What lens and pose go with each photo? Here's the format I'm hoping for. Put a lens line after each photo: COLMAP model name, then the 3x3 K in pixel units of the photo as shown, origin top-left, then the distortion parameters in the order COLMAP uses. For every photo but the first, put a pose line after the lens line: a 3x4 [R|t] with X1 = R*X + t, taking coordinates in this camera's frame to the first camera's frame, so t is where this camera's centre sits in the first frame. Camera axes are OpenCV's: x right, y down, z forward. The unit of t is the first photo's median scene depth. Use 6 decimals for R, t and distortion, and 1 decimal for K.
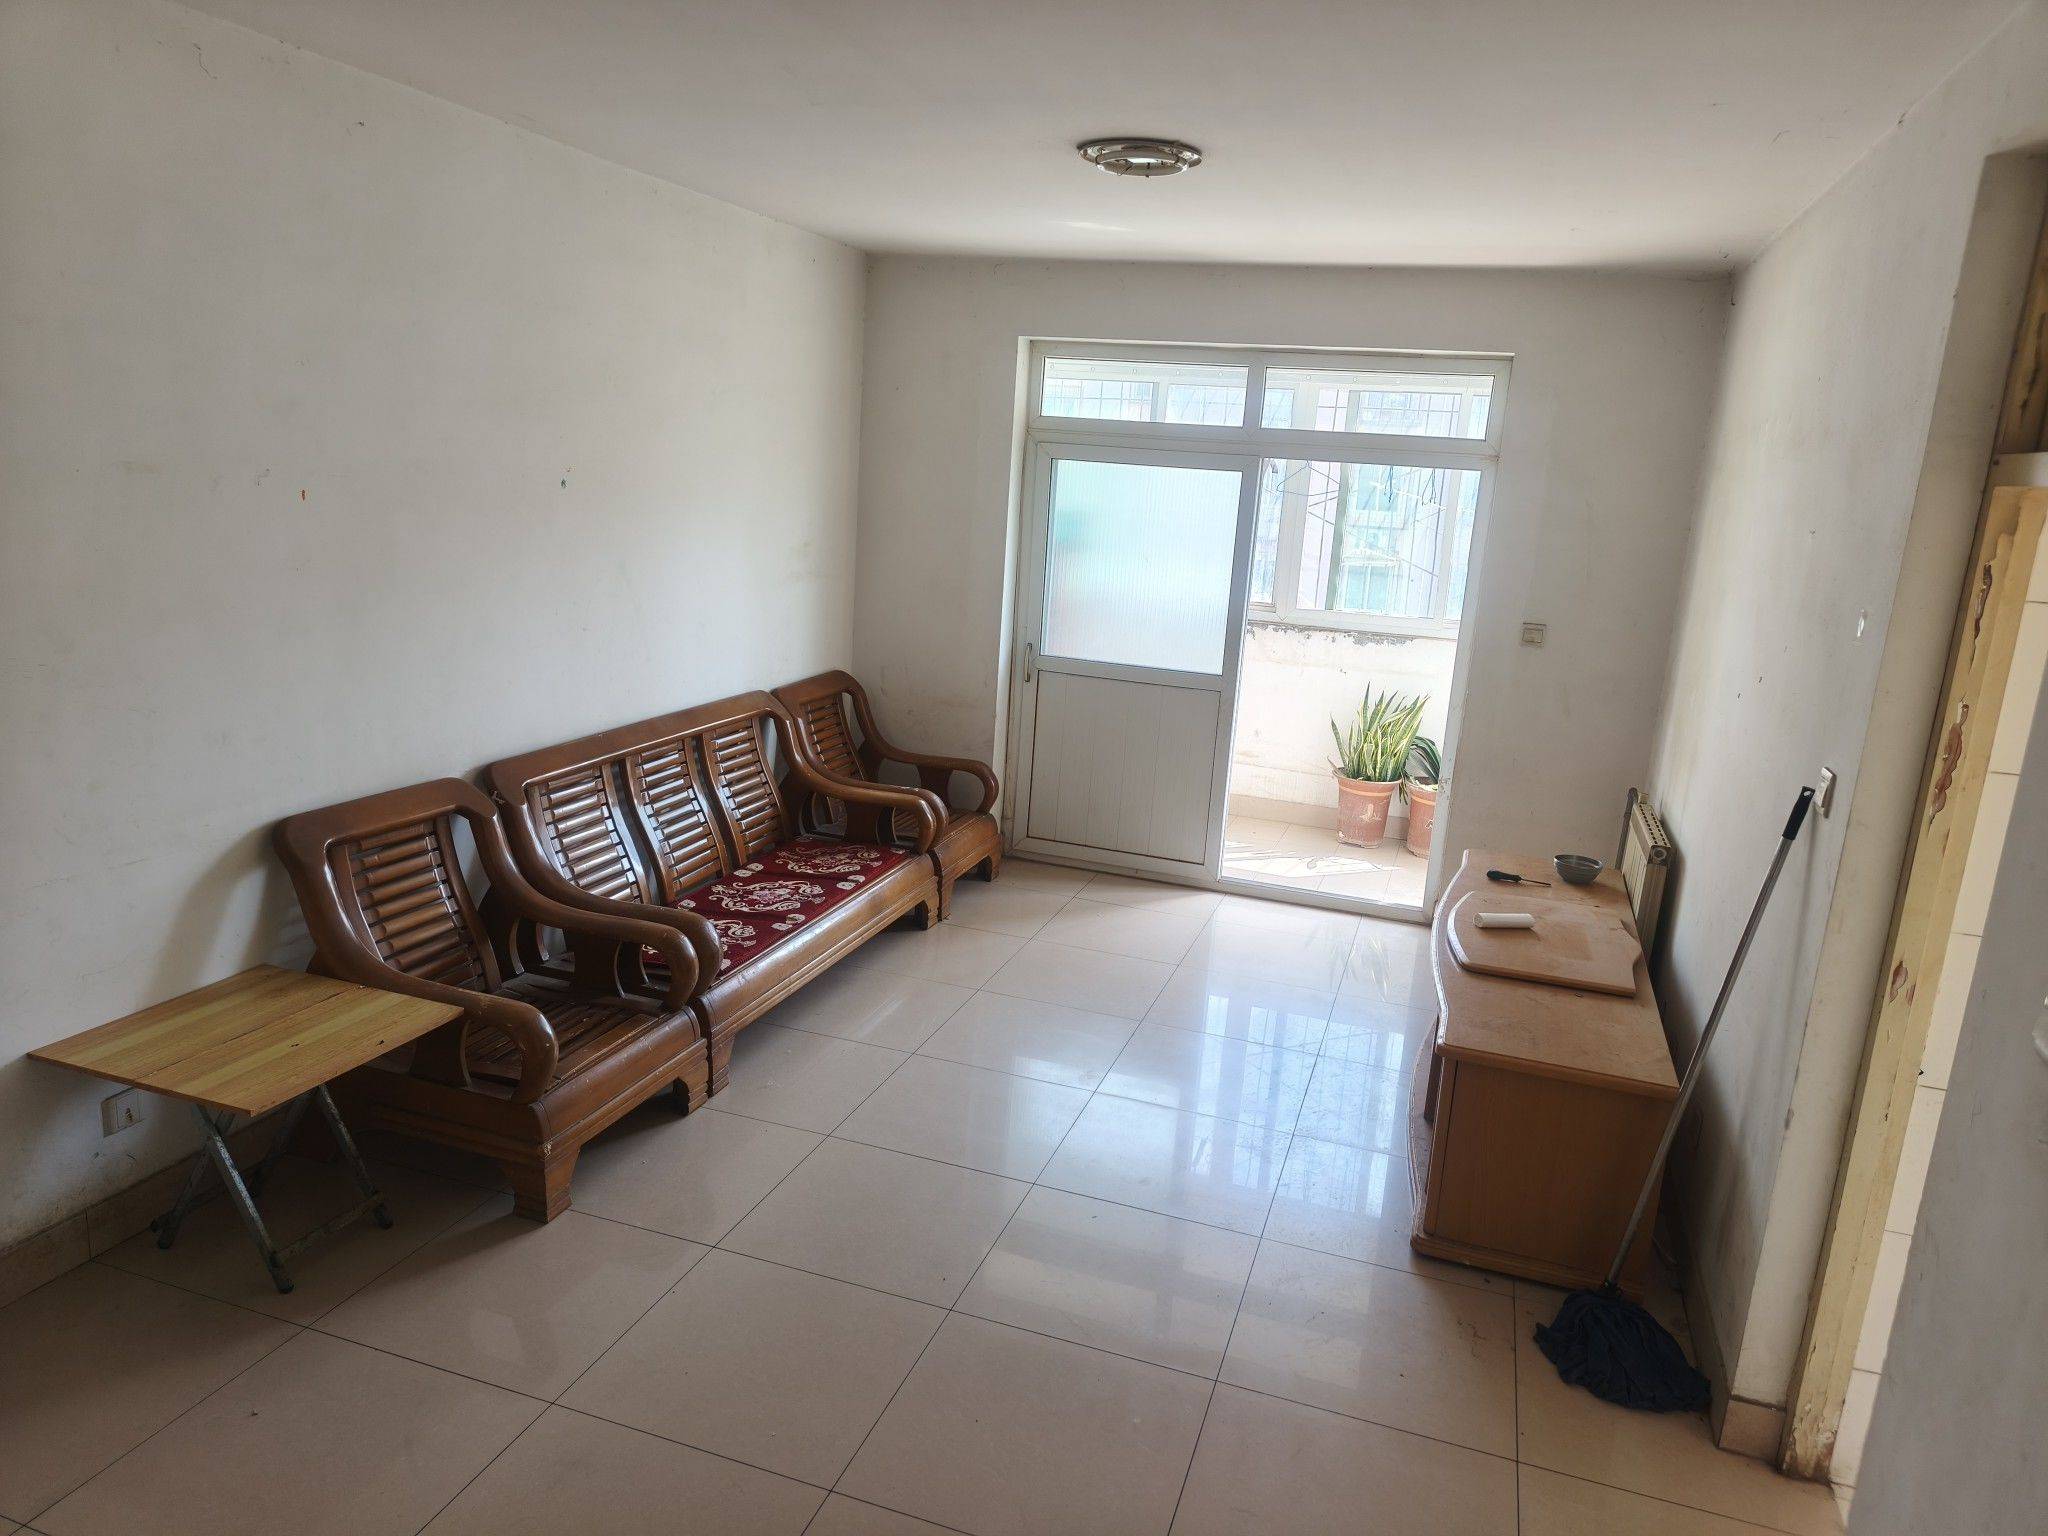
lens RADIAL K [[1380.8, 0, 1026.6], [0, 1380.8, 712.2], [0, 0, 1]] dist [-0.000131, 0.001785]
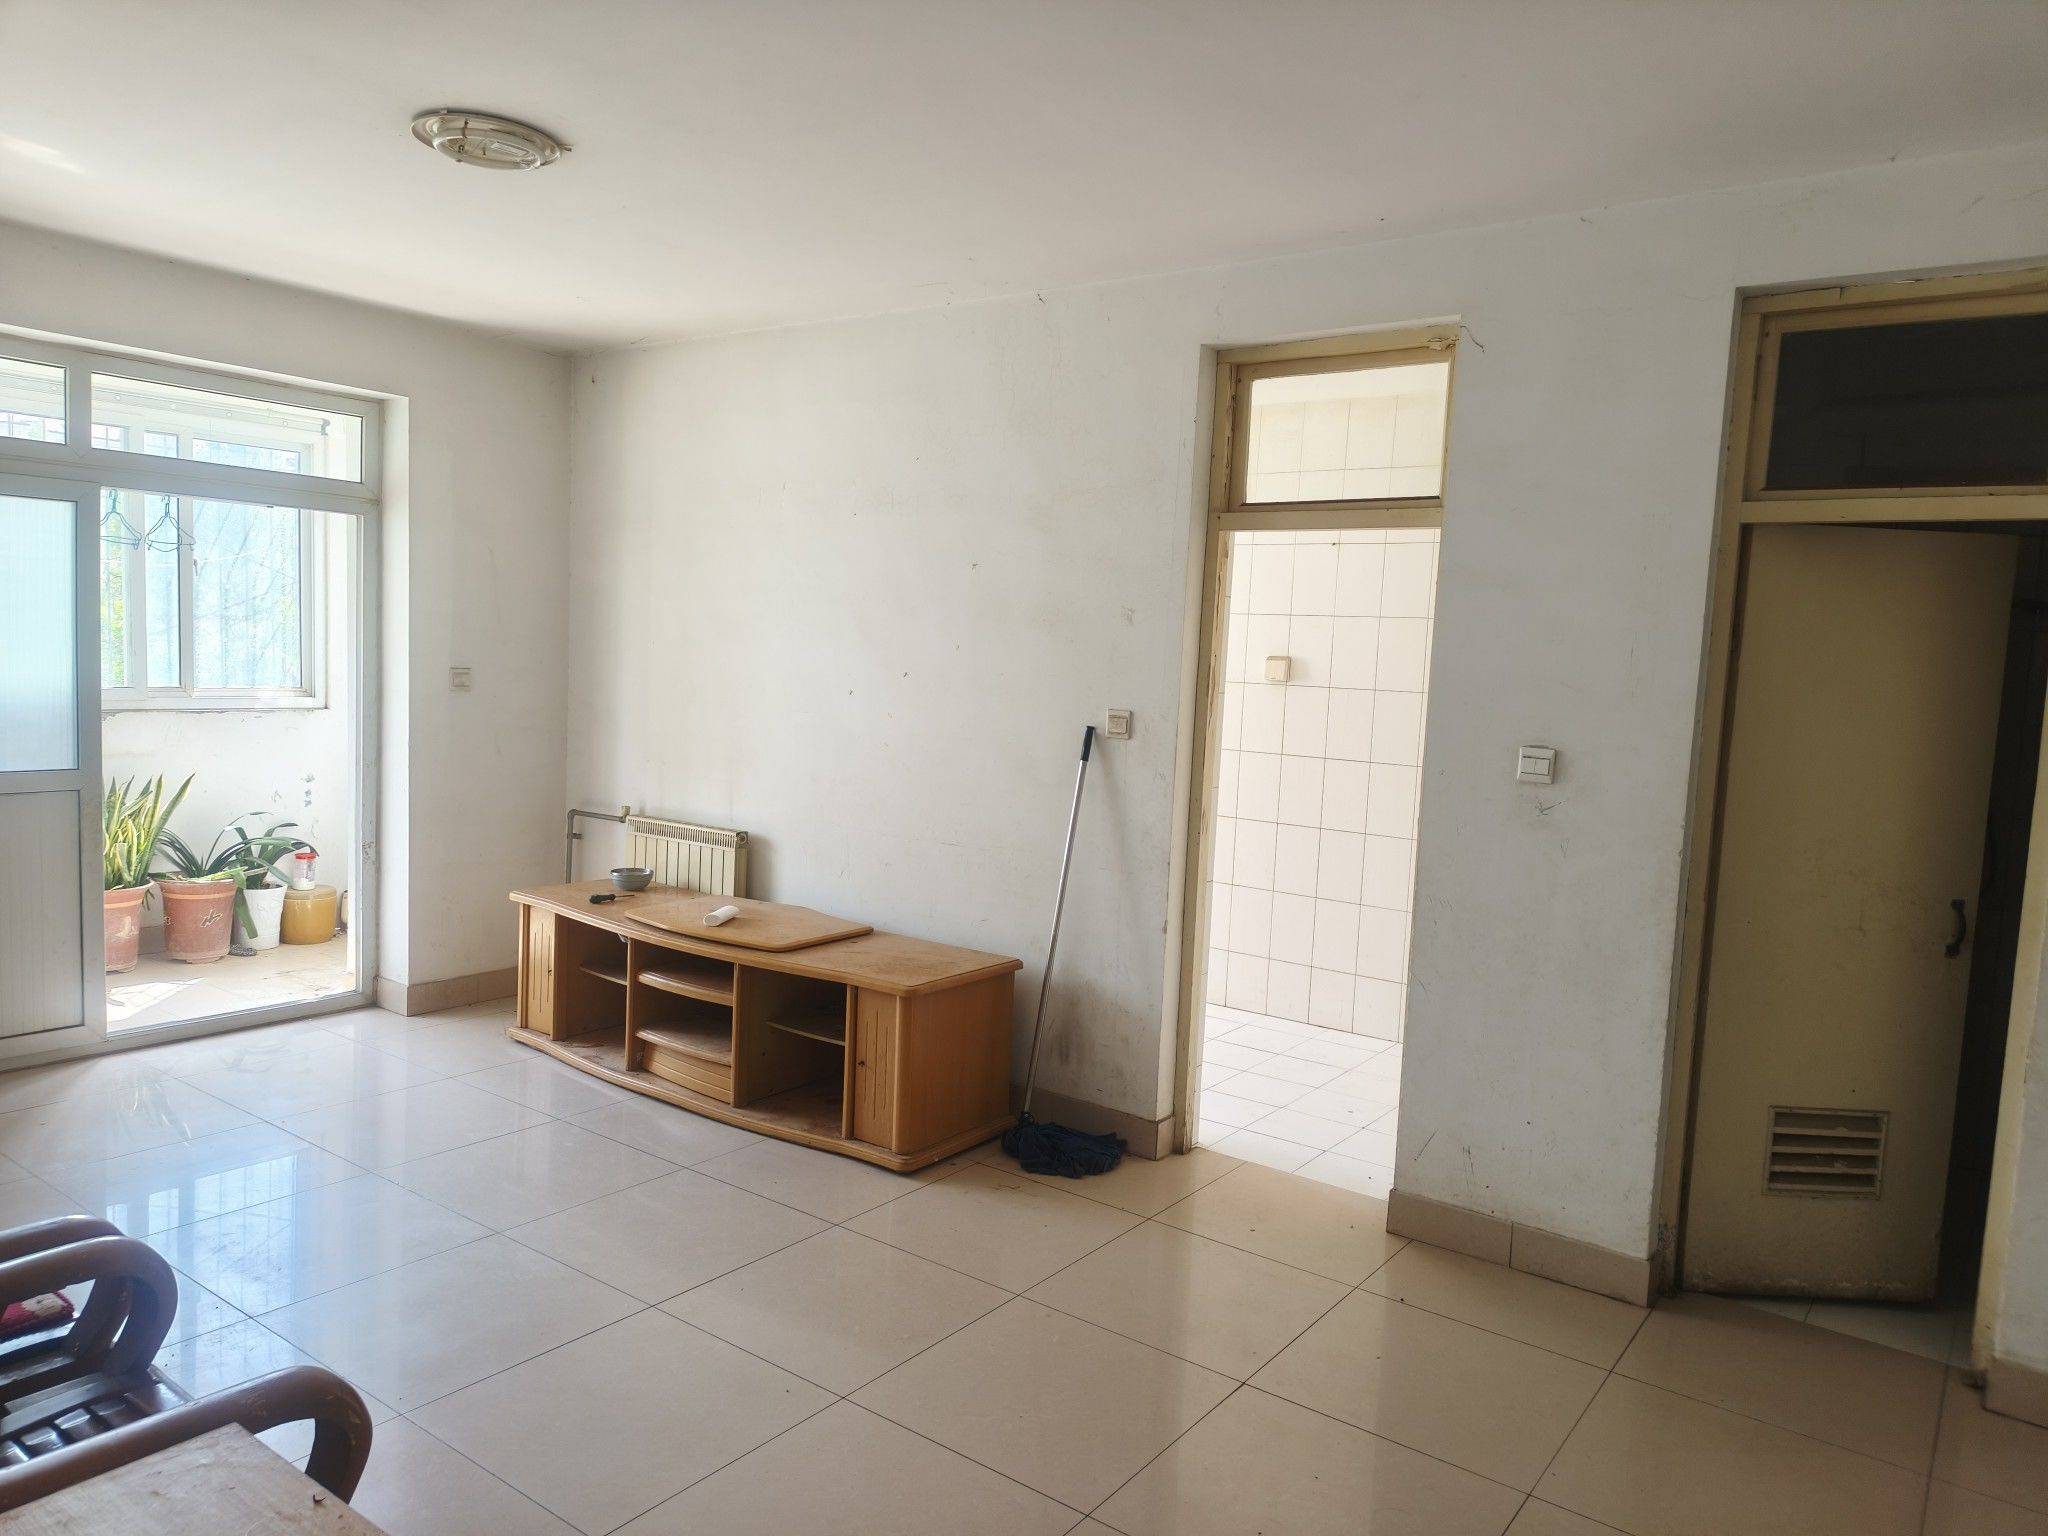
lens RADIAL K [[1405.9, 0, 1024.0], [0, 1405.9, 768.0], [0, 0, 1]] dist [-0.003572, -0.002335]
pose [[0.305733, -0.133644, 0.942691, -0.430793], [0.141834, 0.985445, 0.093706, -0.027243], [-0.941494, 0.105057, 0.320238, 0.269136]]
